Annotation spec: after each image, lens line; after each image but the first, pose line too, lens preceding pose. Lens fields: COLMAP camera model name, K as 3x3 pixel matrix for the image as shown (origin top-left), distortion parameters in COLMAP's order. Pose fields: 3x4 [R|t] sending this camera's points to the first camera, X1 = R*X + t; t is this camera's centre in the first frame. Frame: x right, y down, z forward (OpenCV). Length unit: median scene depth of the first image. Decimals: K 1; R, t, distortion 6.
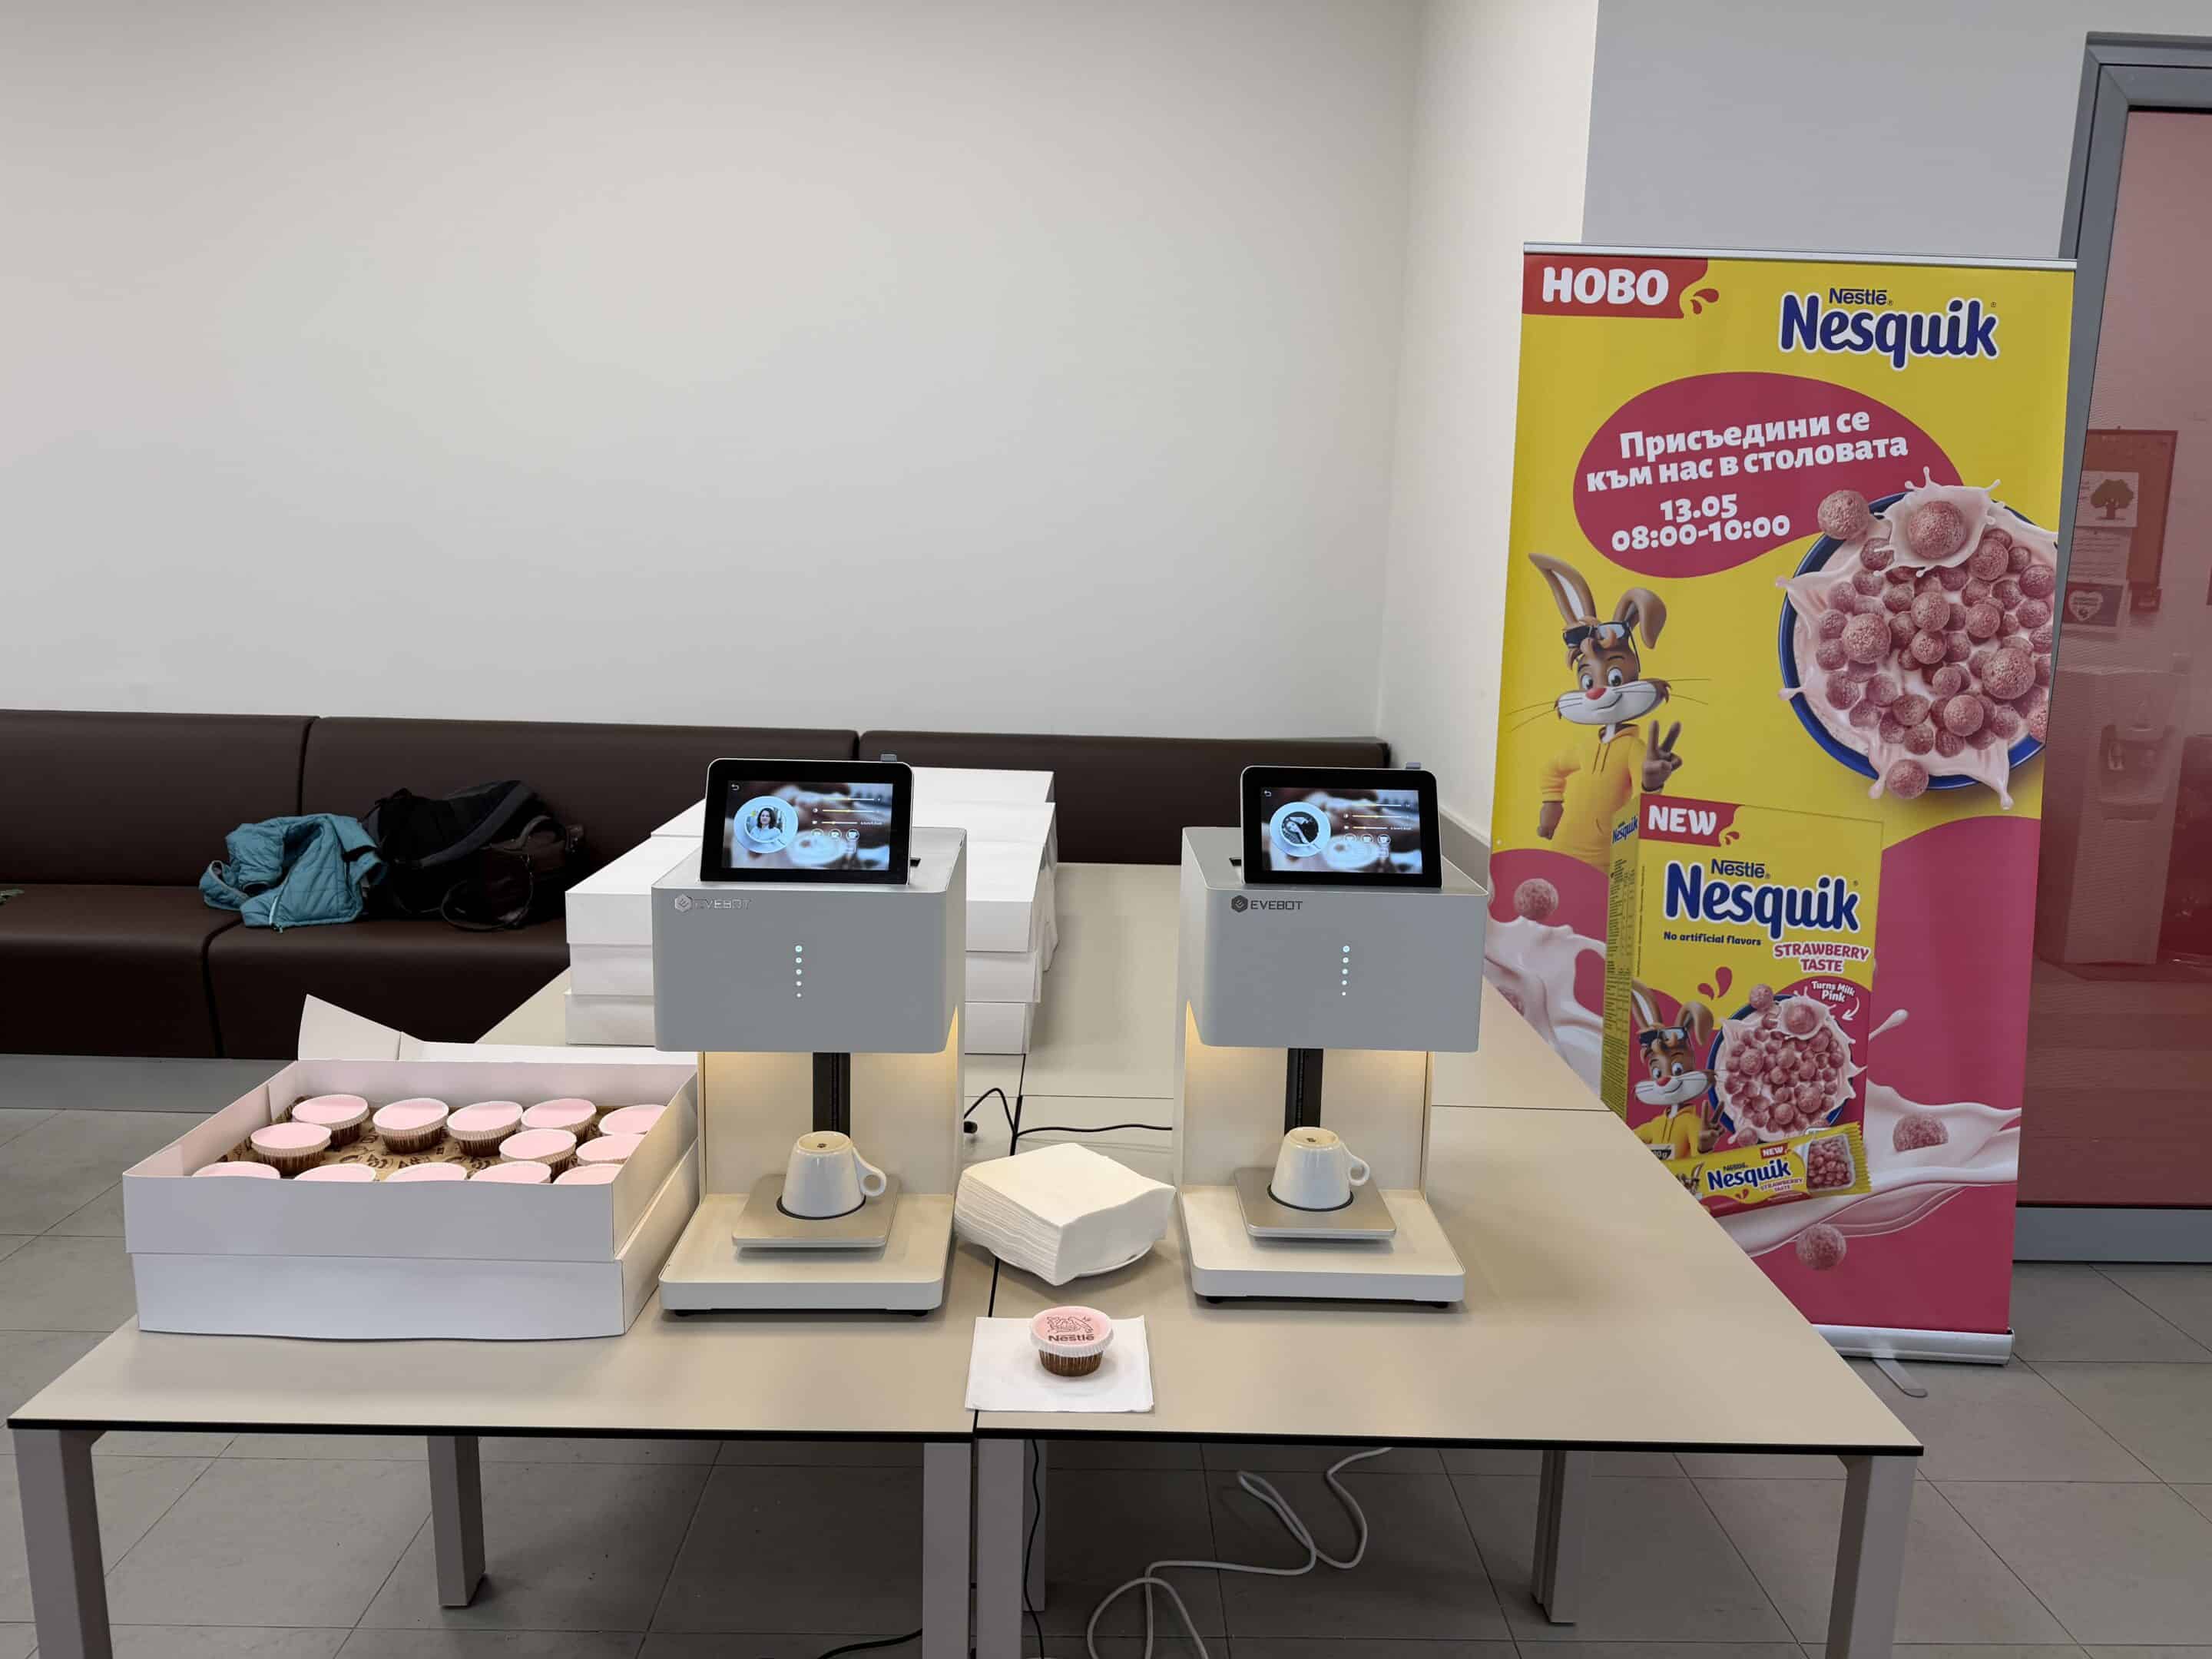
lens RADIAL K [[1595.3, 0, 1113.5], [0, 1595.3, 832.3], [0, 0, 1]] dist [0.012610, -0.032925]
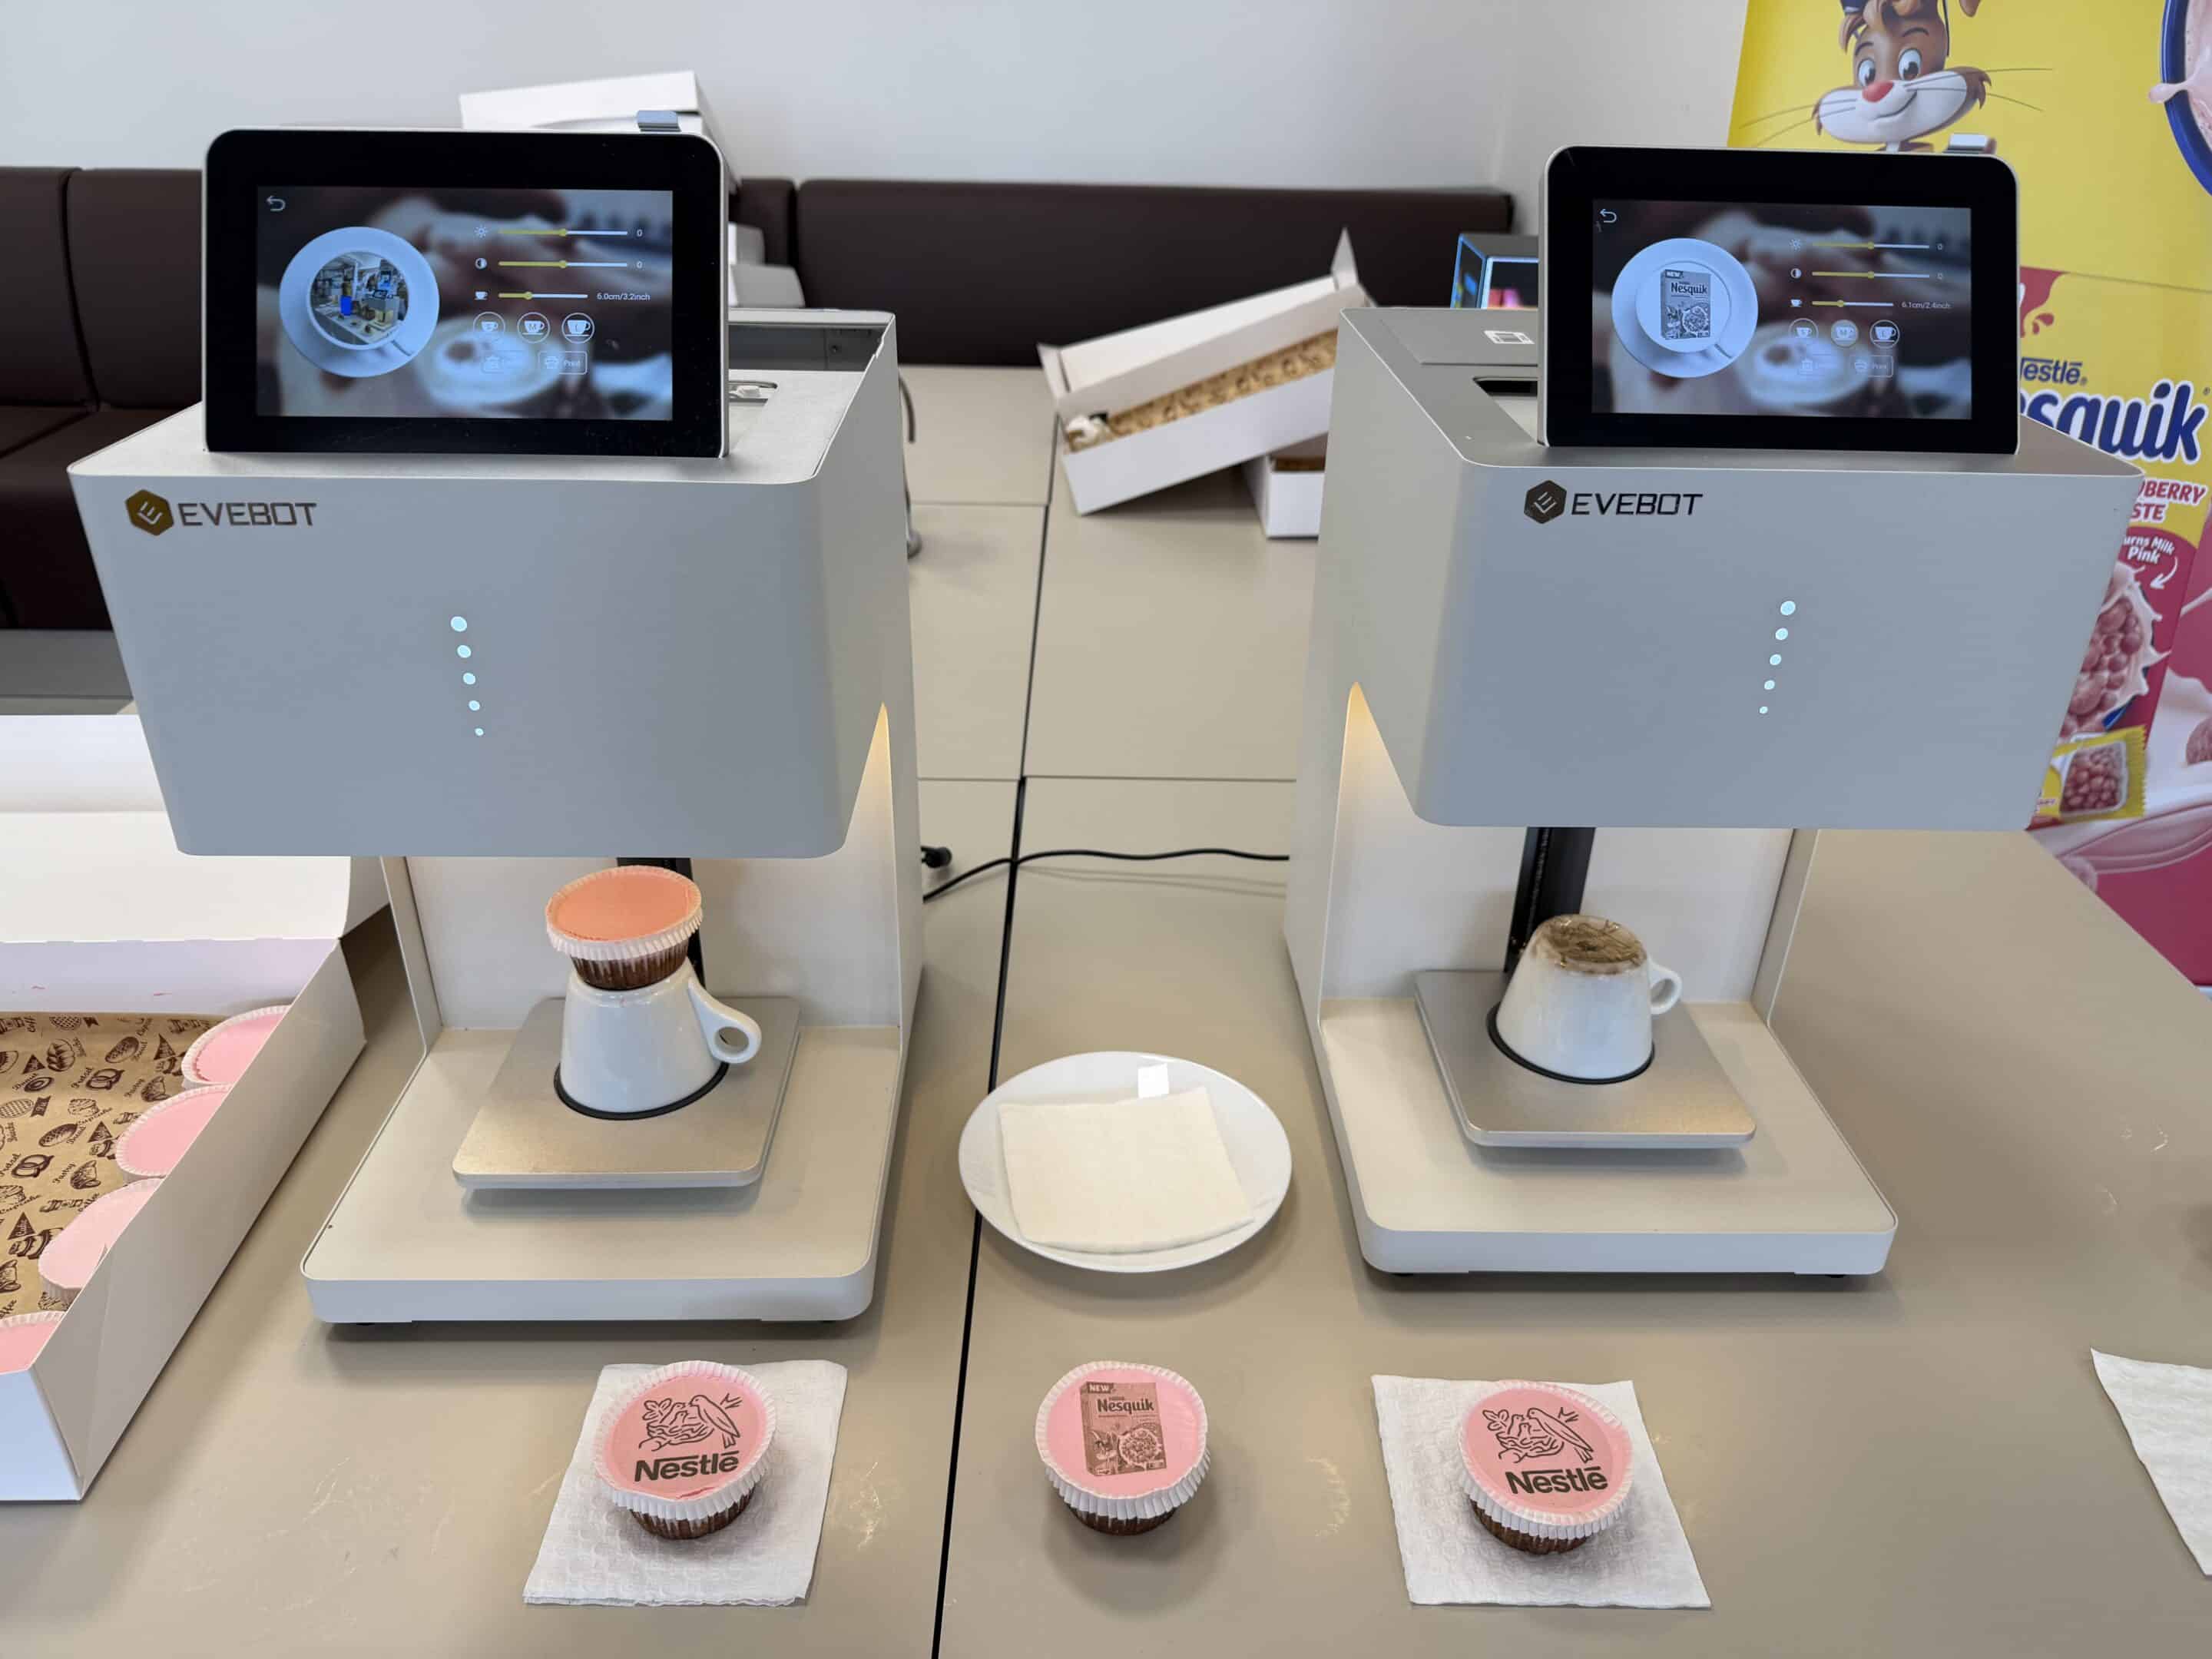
lens RADIAL K [[1595.3, 0, 1110.8], [0, 1595.3, 834.5], [0, 0, 1]] dist [0.012610, -0.032925]
pose [[0.999942, -0.008086, 0.007087, -0.017644], [0.005518, 0.951641, 0.307163, 0.000056], [-0.009228, -0.307106, 0.951630, 0.292912]]
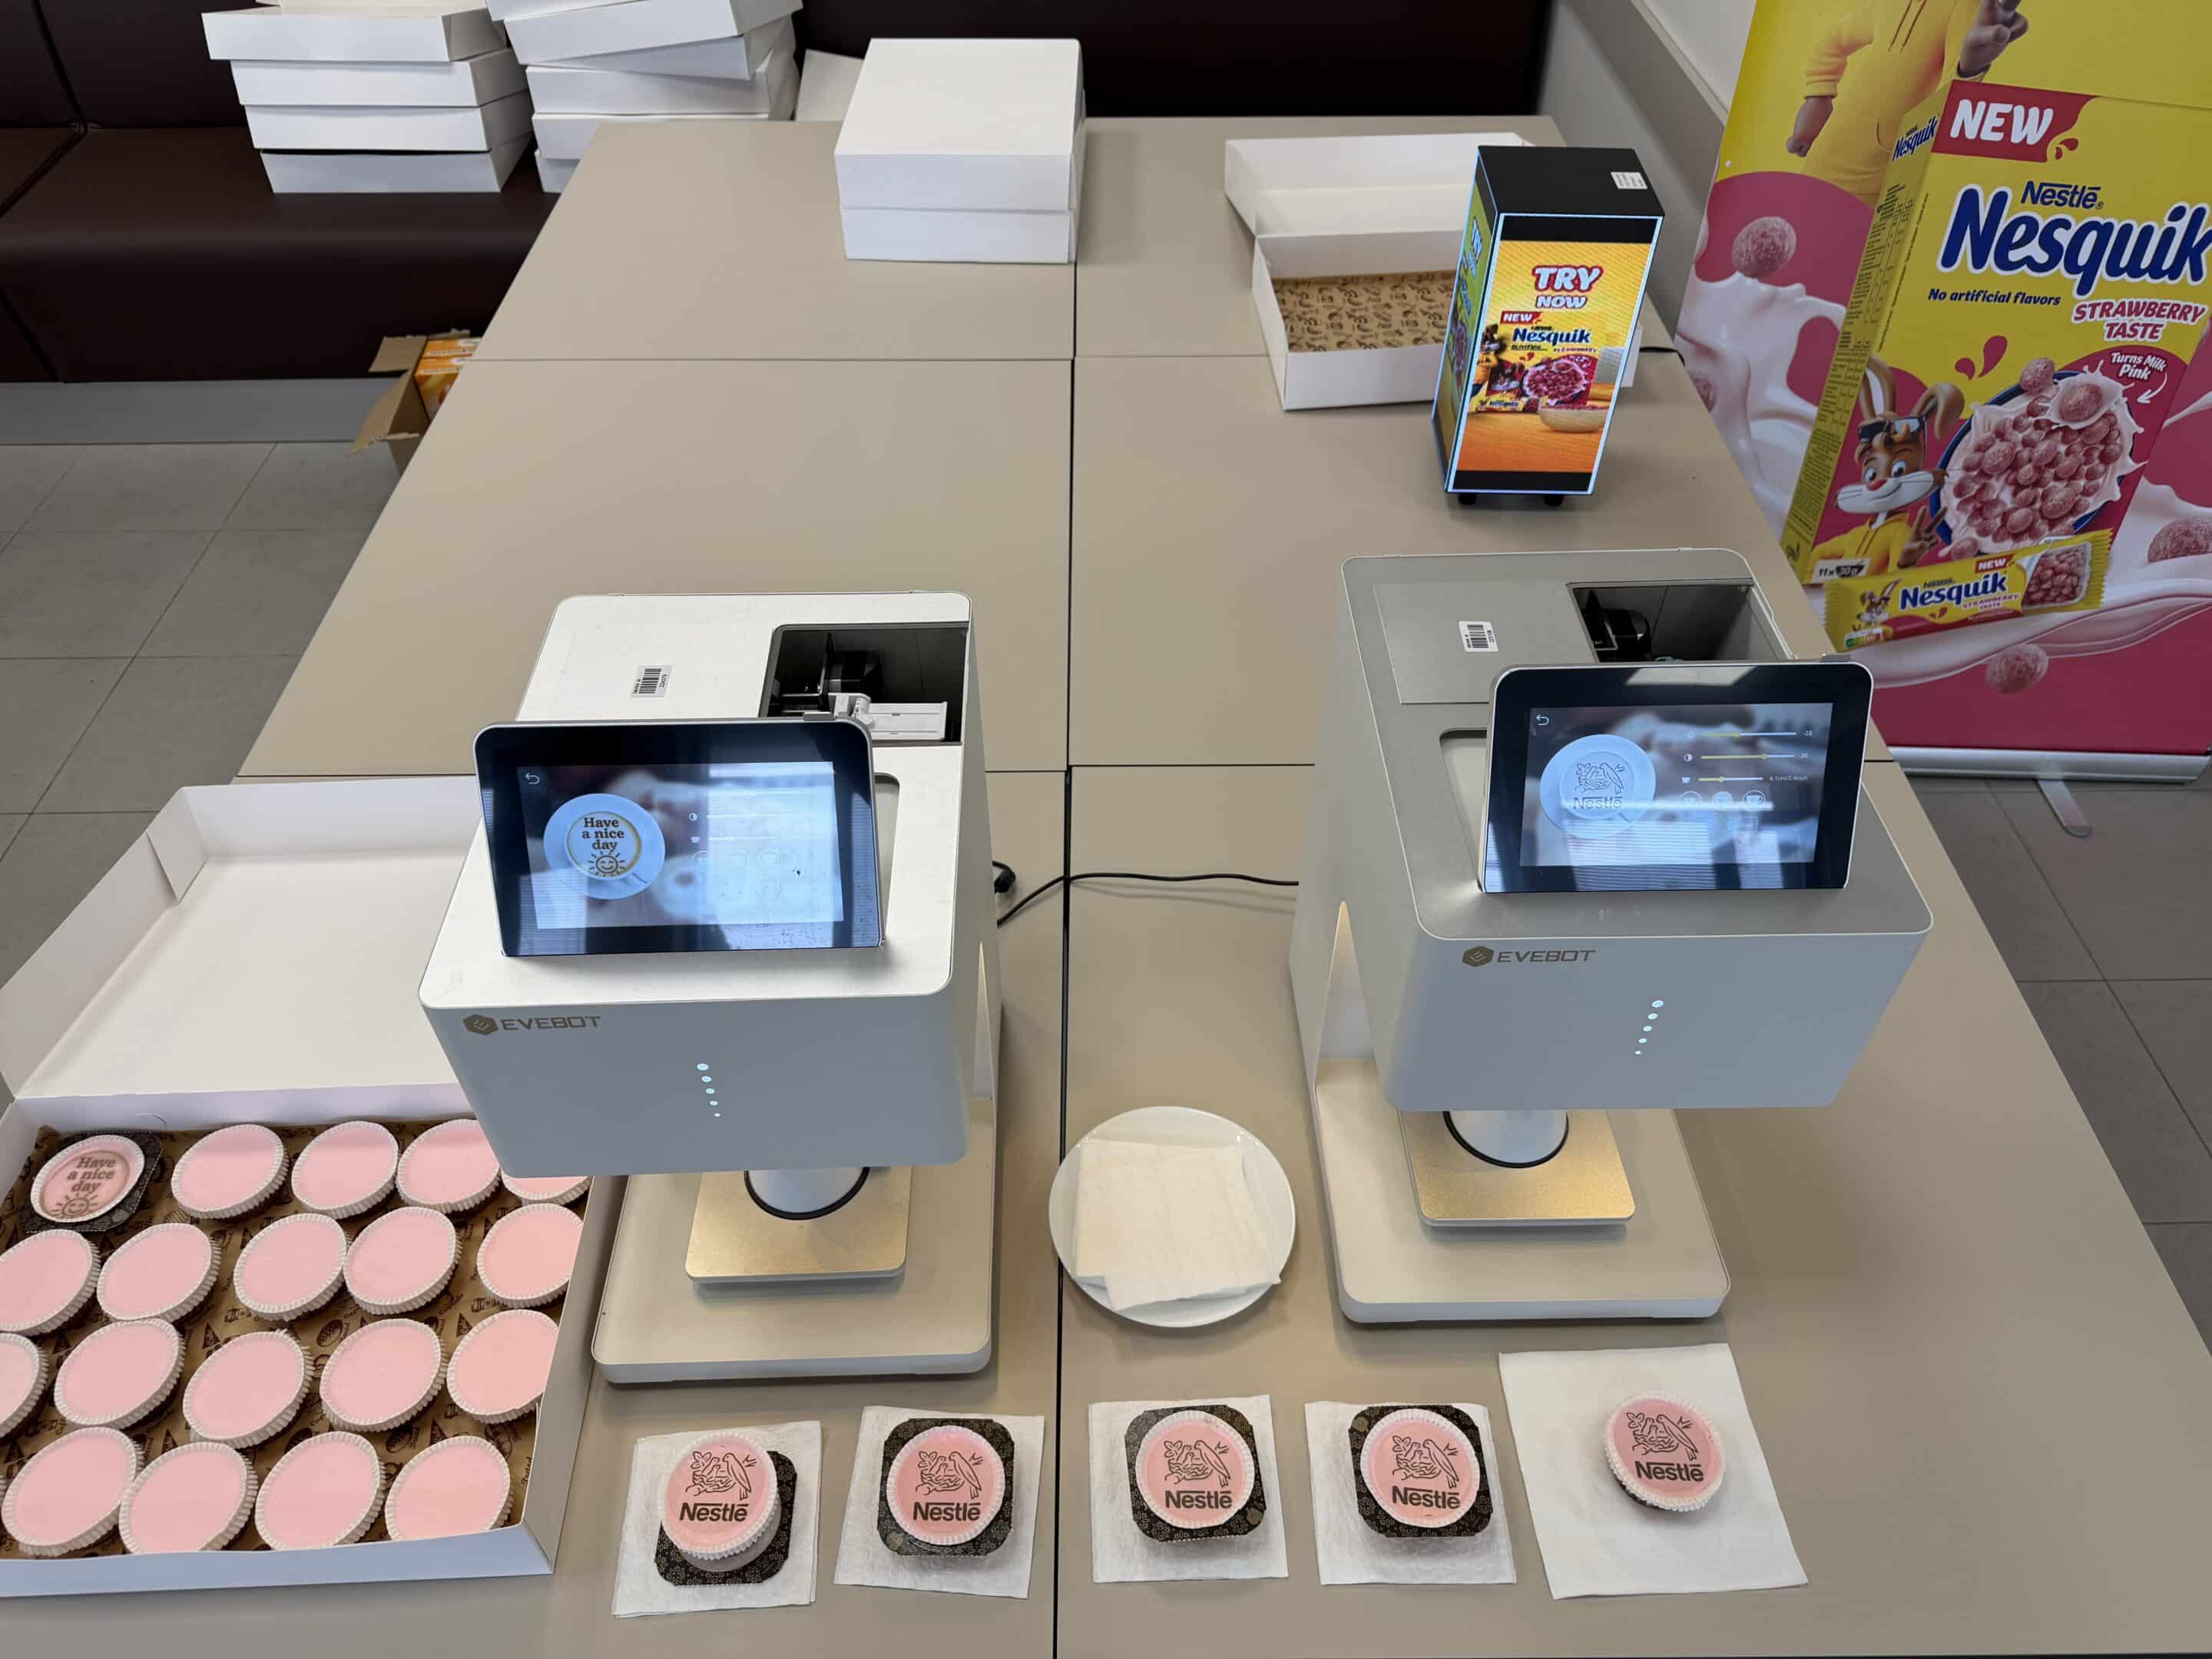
lens RADIAL K [[1595.3, 0, 1110.4], [0, 1595.3, 839.3], [0, 0, 1]] dist [0.012610, -0.032925]
pose [[0.999721, -0.022865, -0.005869, -0.023009], [0.022089, 0.818436, 0.574172, -0.156045], [-0.008325, -0.574142, 0.818714, 0.283727]]
